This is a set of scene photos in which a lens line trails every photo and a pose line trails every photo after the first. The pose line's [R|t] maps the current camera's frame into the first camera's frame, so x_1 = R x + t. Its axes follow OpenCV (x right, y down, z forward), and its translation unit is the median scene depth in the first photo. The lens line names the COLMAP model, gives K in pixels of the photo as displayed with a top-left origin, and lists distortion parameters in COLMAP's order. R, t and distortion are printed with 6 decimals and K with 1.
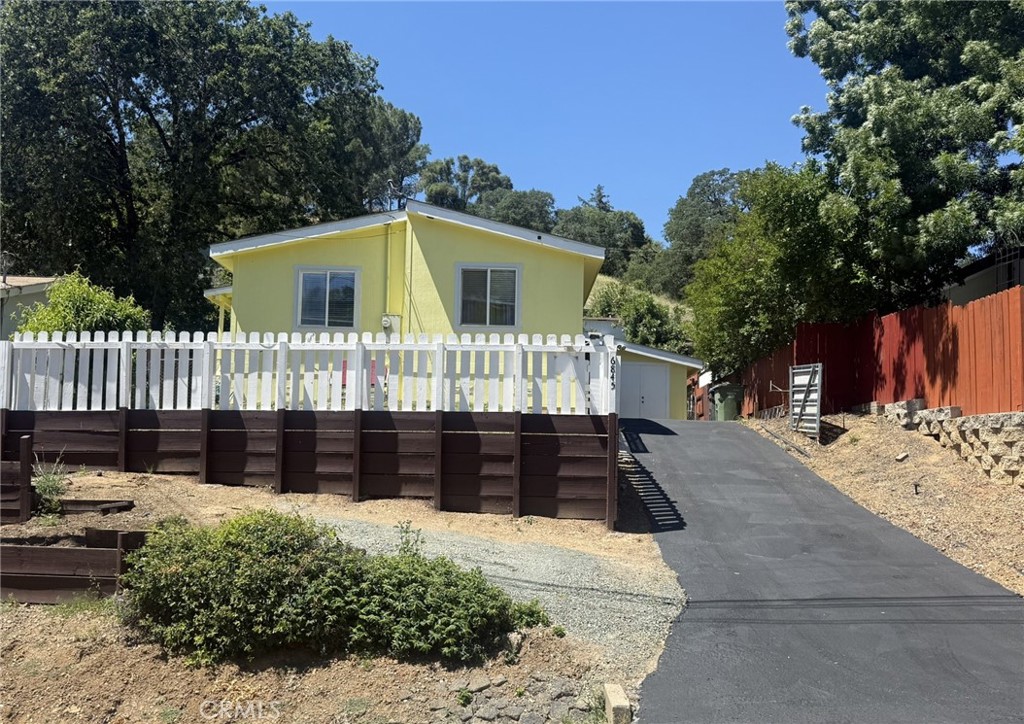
lens RADIAL K [[939.0, 0, 515.0], [0, 939.0, 392.4], [0, 0, 1]] dist [0.119398, 0.000057]
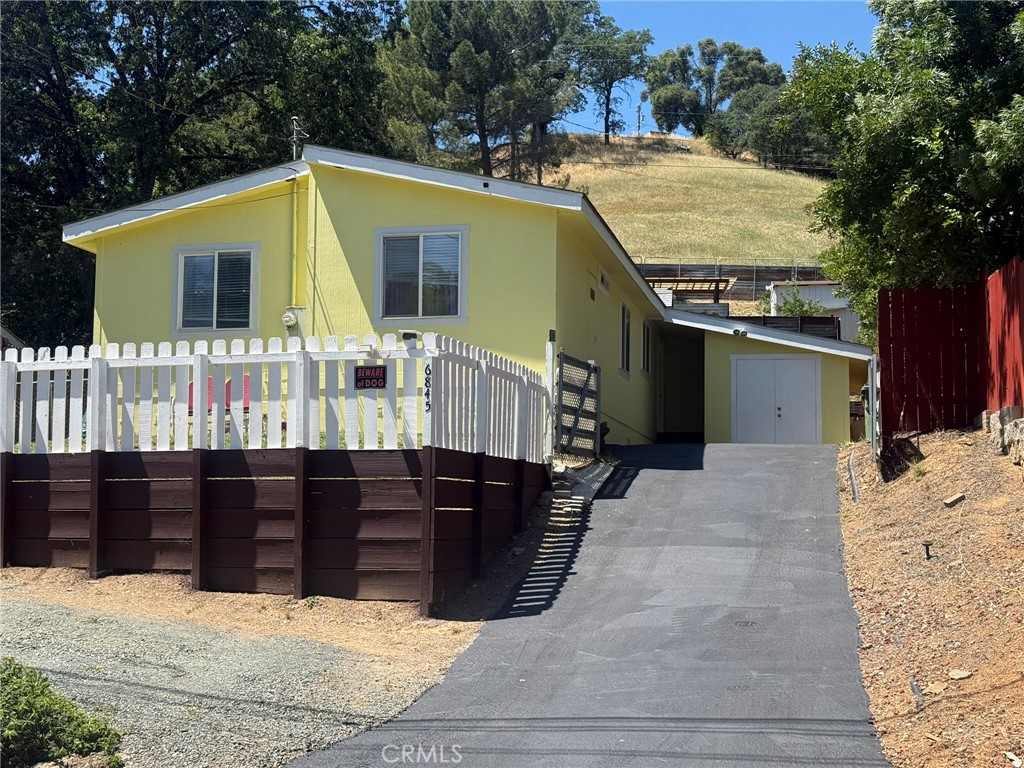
lens RADIAL K [[1433.2, 0, 508.2], [0, 1433.2, 386.6], [0, 0, 1]] dist [0.124328, -0.062861]
pose [[0.970319, -0.036455, -0.239064, 0.403923], [0.033754, 0.999312, -0.015383, -0.003111], [0.239460, 0.006857, 0.970882, -0.004545]]
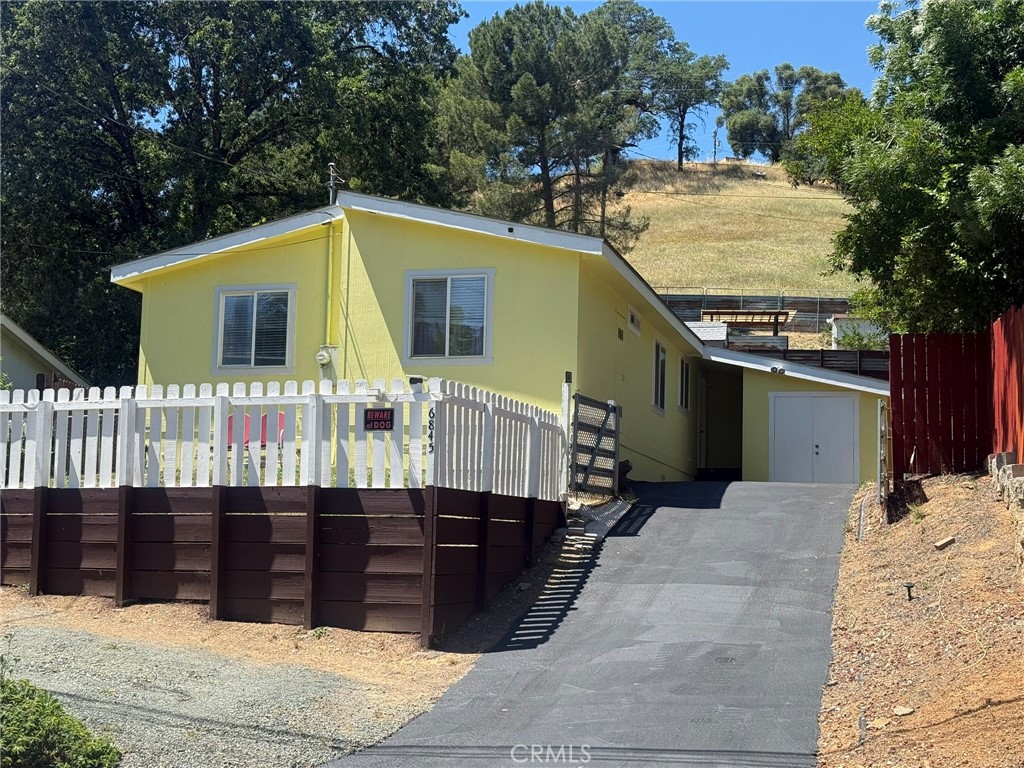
lens RADIAL K [[1462.7, 0, 512.0], [0, 1462.7, 384.0], [0, 0, 1]] dist [0.128740, -0.061945]
pose [[0.956844, -0.034539, -0.288542, 0.481474], [0.024932, 0.999008, -0.036905, -0.012579], [0.289531, 0.028119, 0.956756, -0.062716]]
